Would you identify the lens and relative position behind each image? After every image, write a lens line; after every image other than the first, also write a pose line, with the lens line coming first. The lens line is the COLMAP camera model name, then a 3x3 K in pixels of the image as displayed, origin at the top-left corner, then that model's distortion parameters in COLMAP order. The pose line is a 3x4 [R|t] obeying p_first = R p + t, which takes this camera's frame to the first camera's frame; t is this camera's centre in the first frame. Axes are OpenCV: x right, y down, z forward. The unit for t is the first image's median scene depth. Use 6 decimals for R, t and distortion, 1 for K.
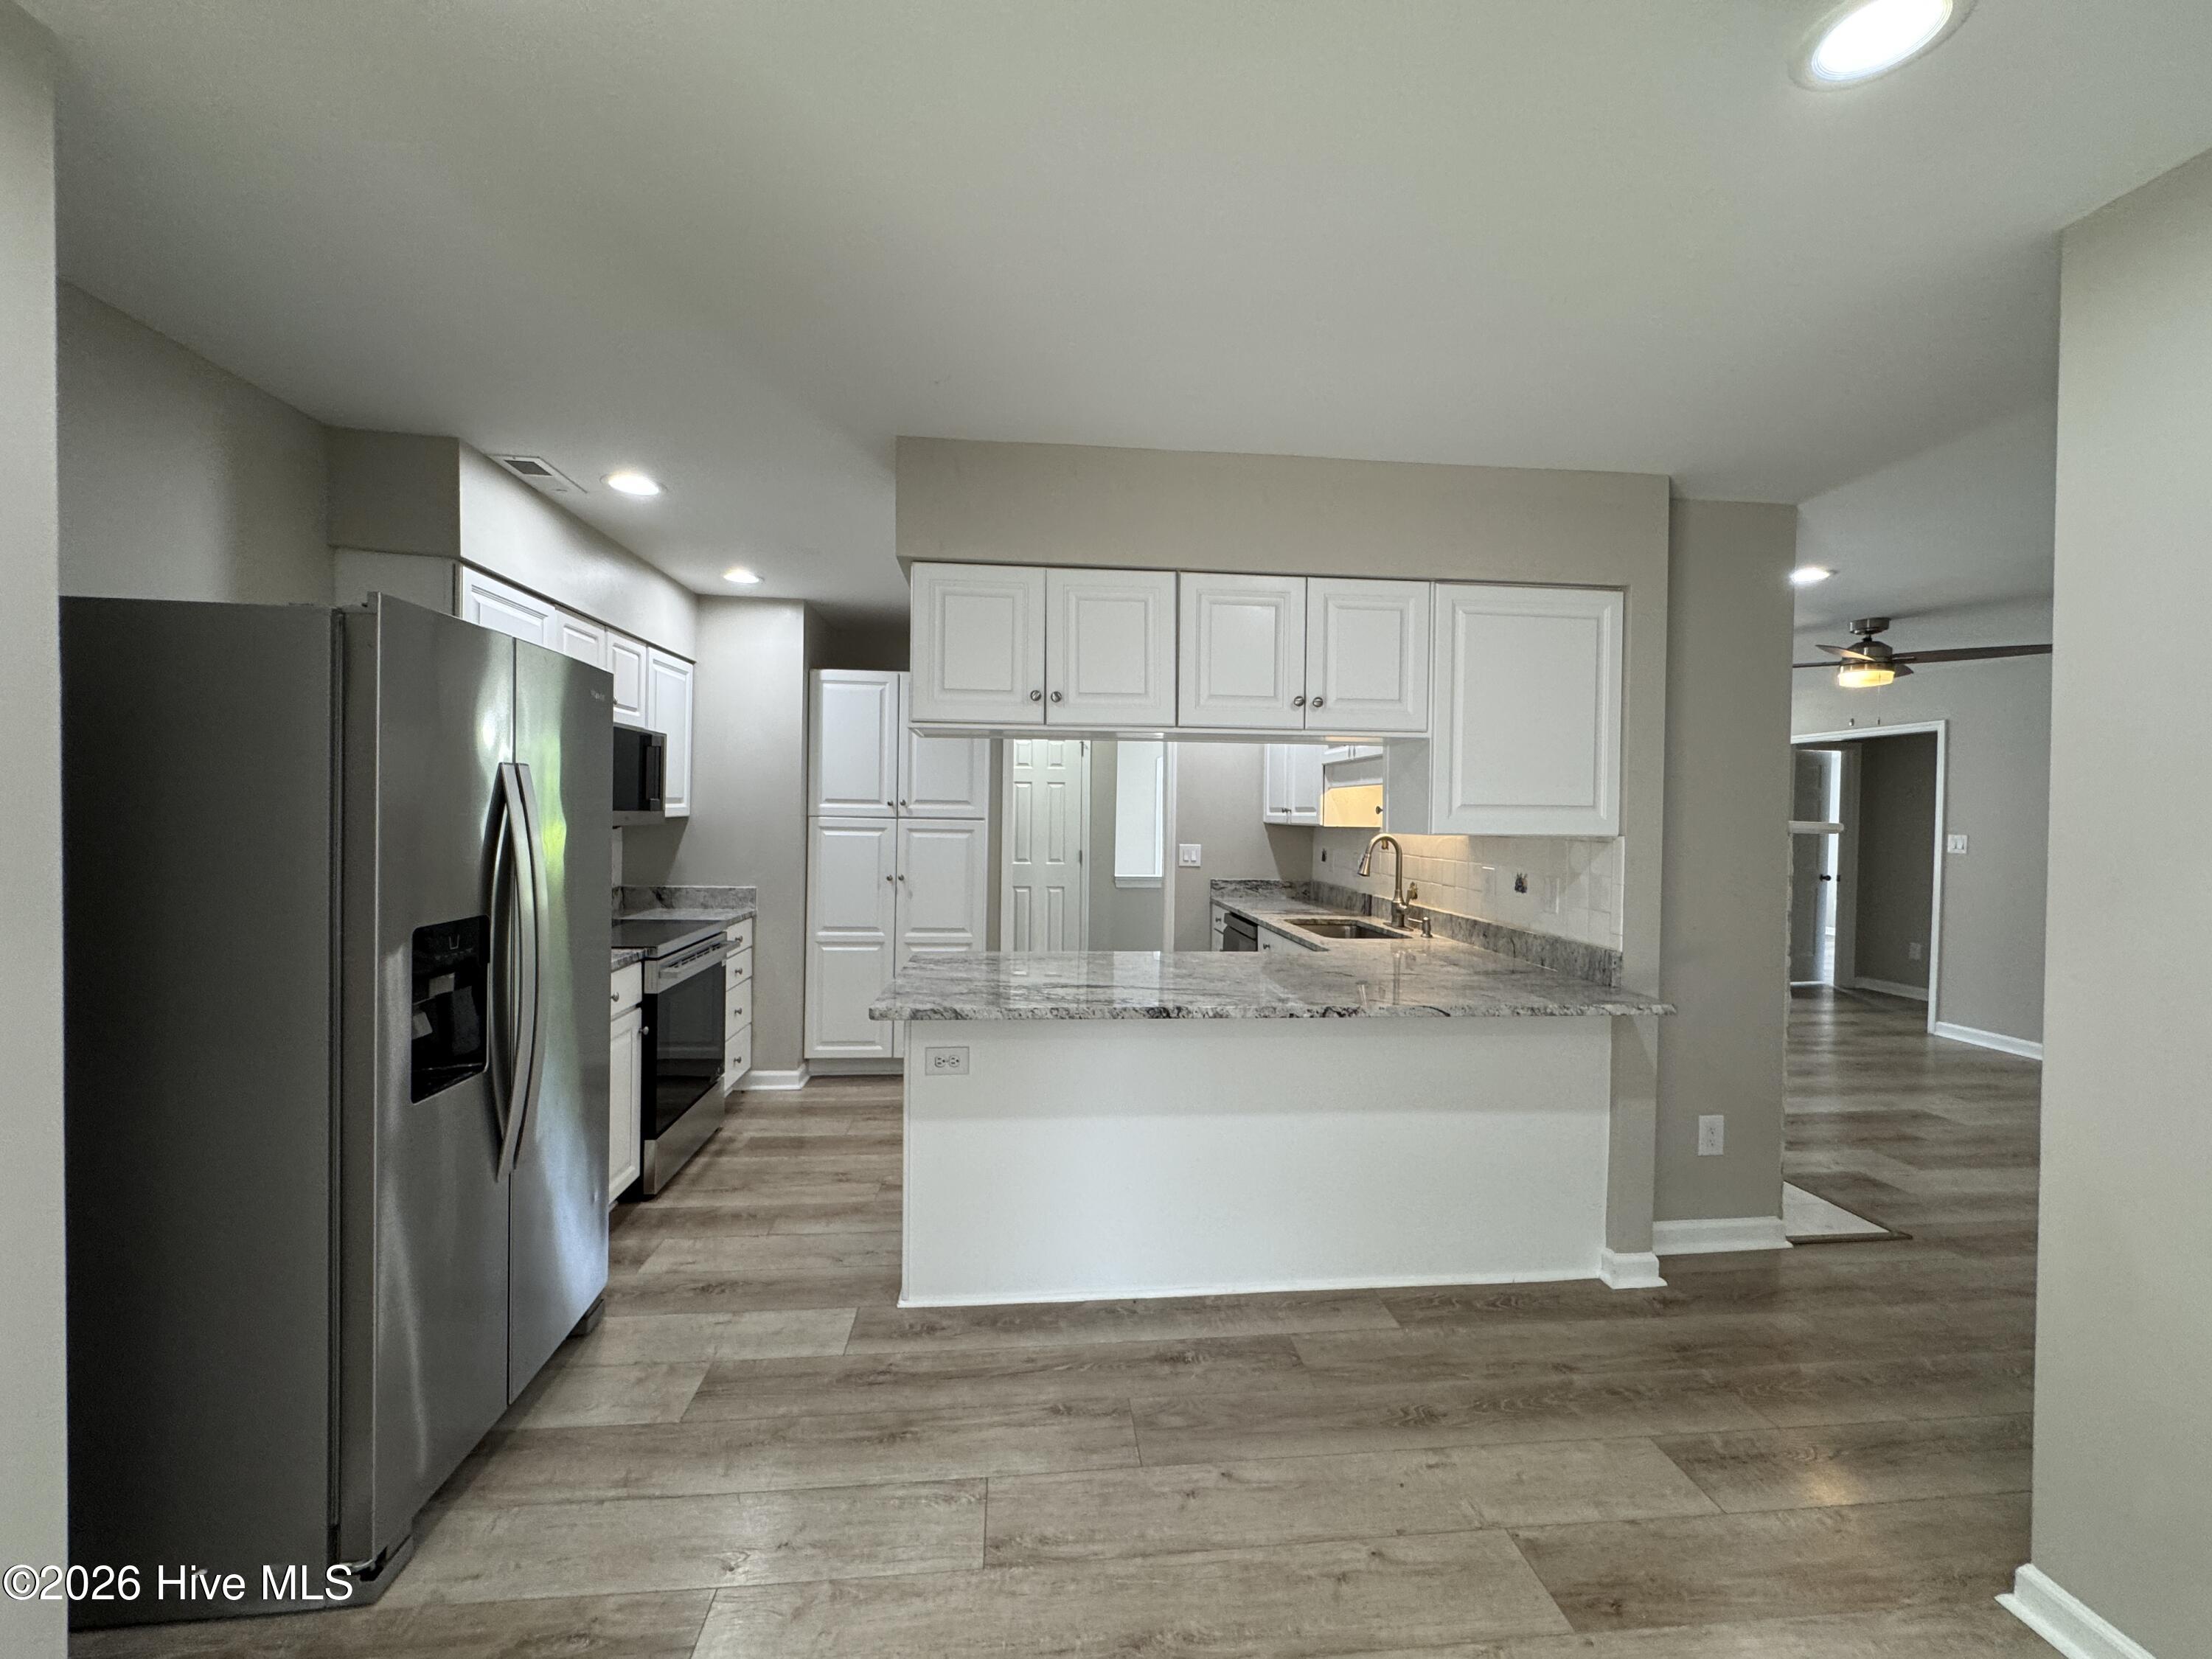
lens RADIAL K [[885.5, 0, 1103.5], [0, 885.5, 831.8], [0, 0, 1]] dist [-0.001155, 0.000412]
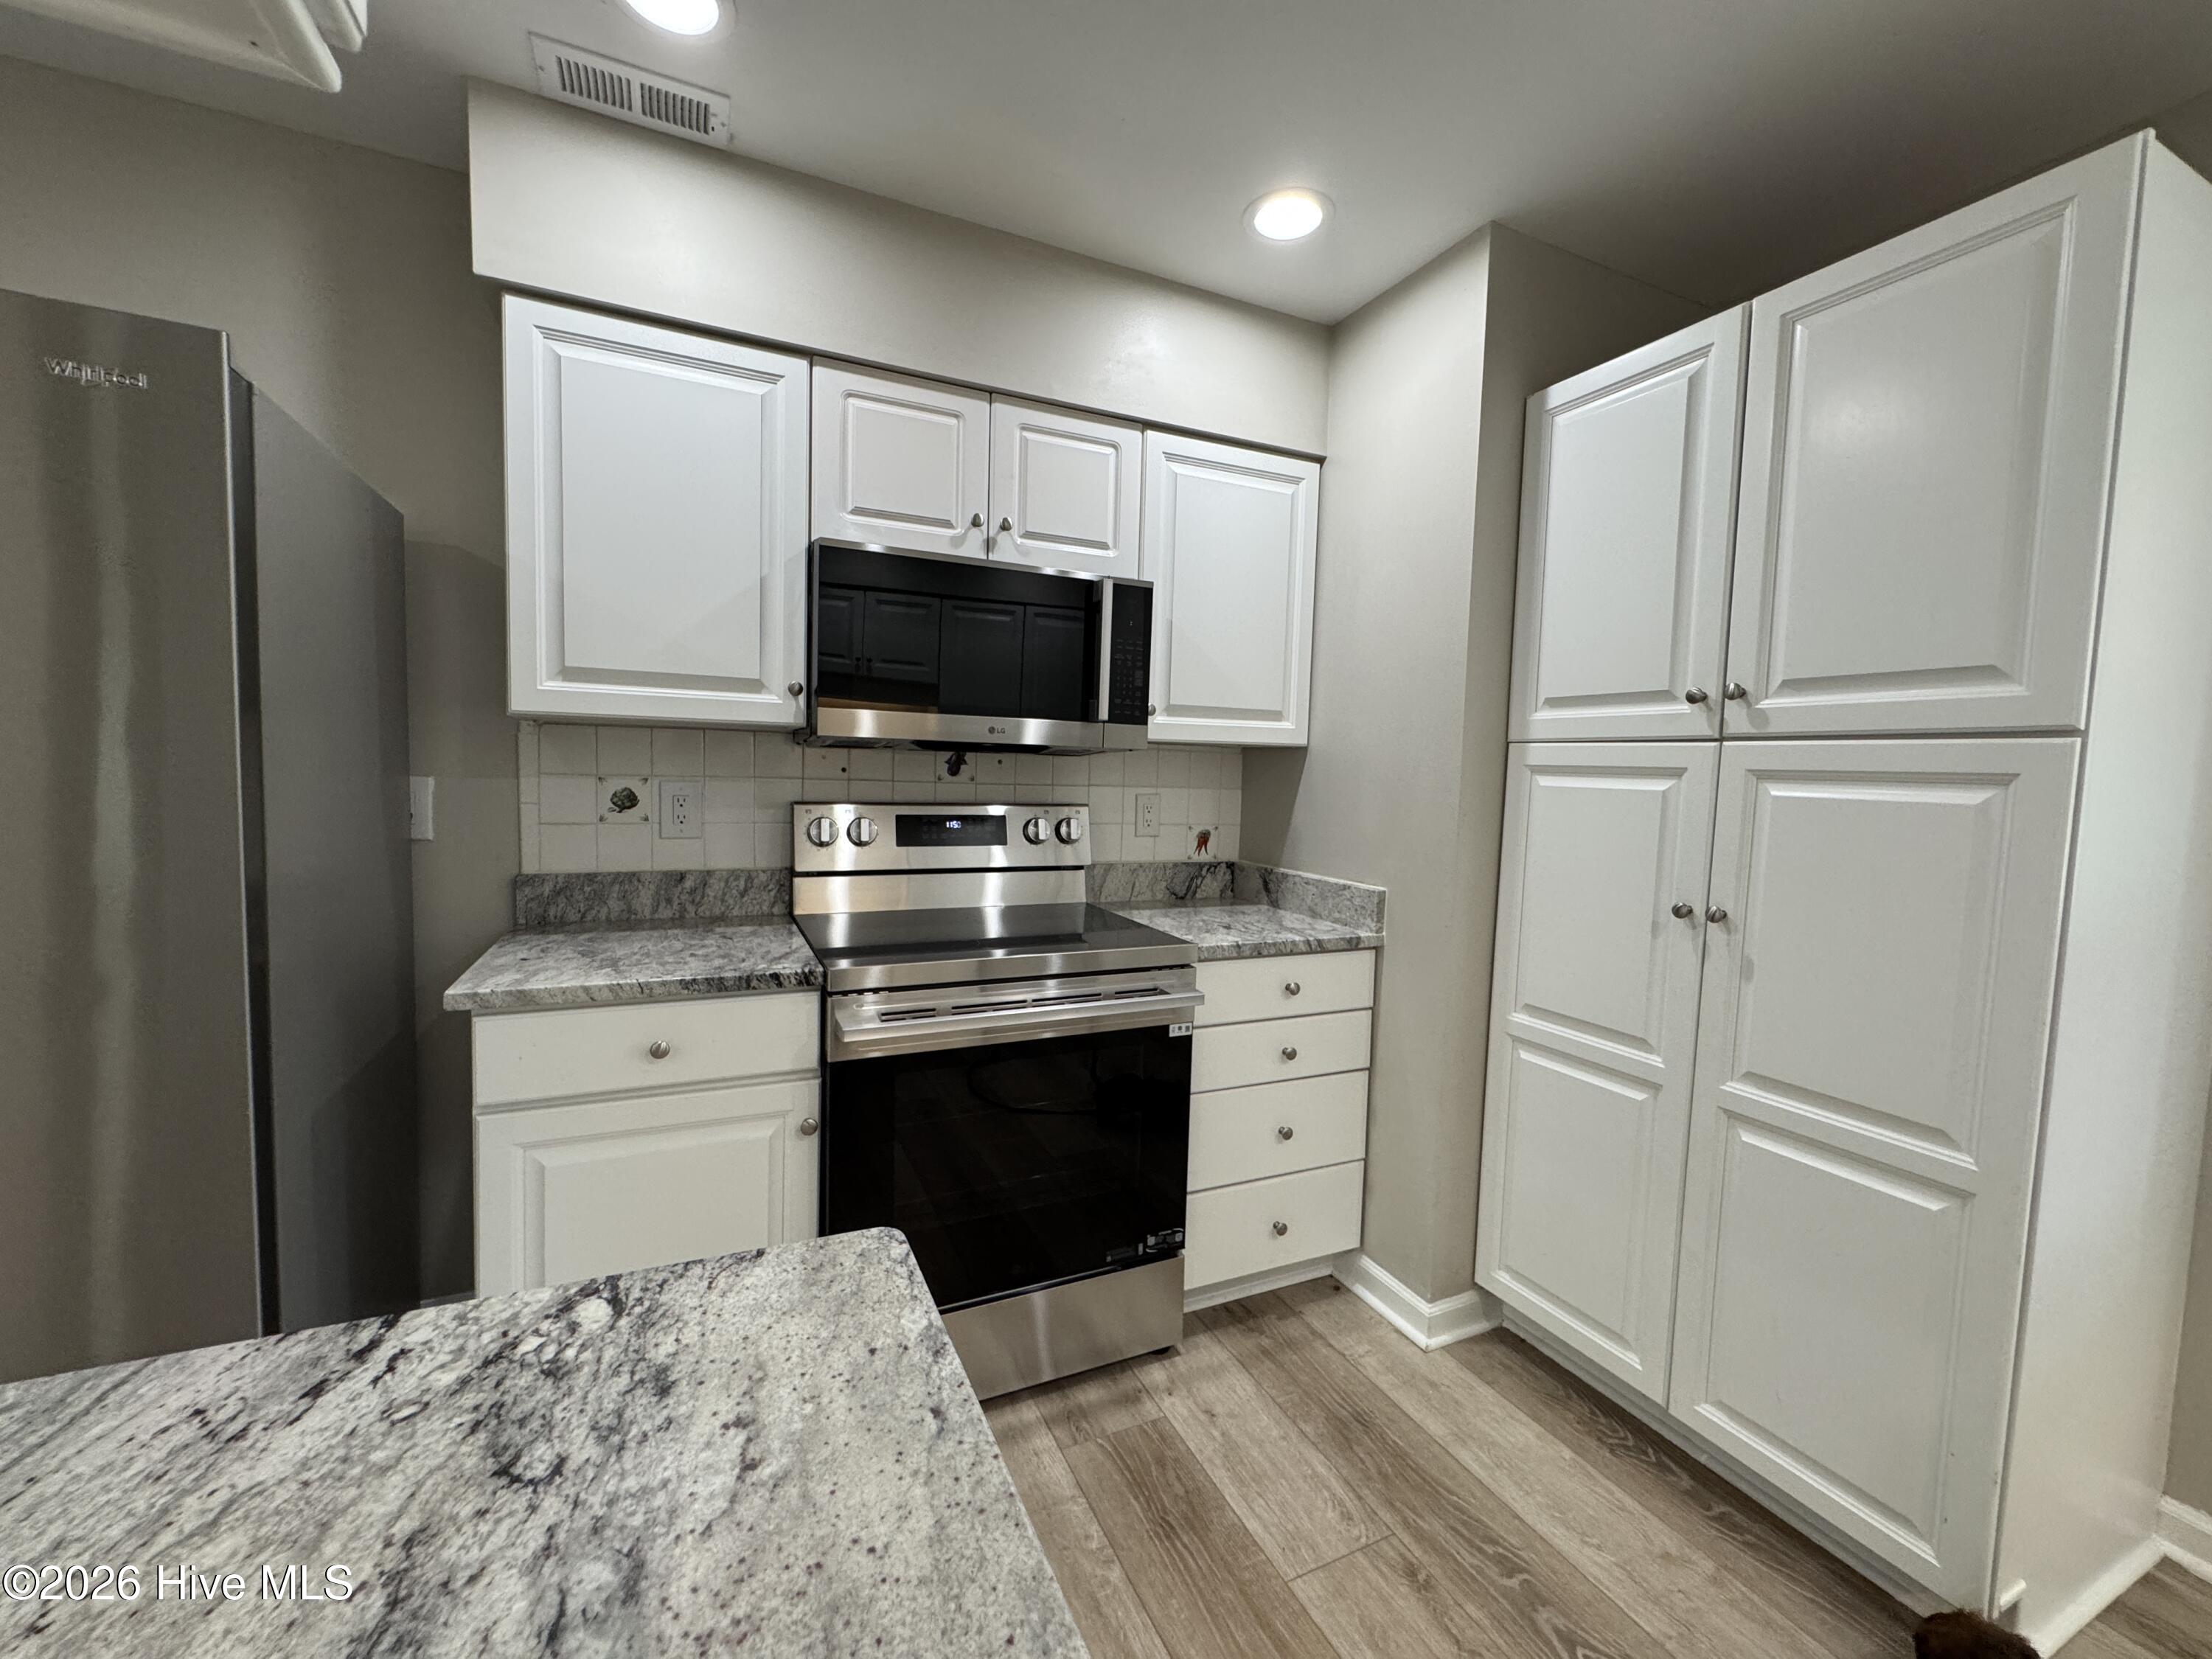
lens RADIAL K [[885.5, 0, 1103.7], [0, 885.5, 823.6], [0, 0, 1]] dist [-0.001155, 0.000412]
pose [[0.336273, 0.049702, -0.940452, 0.010276], [-0.045998, 0.998281, 0.036311, 0.016007], [0.940640, 0.031049, 0.337982, 0.686207]]
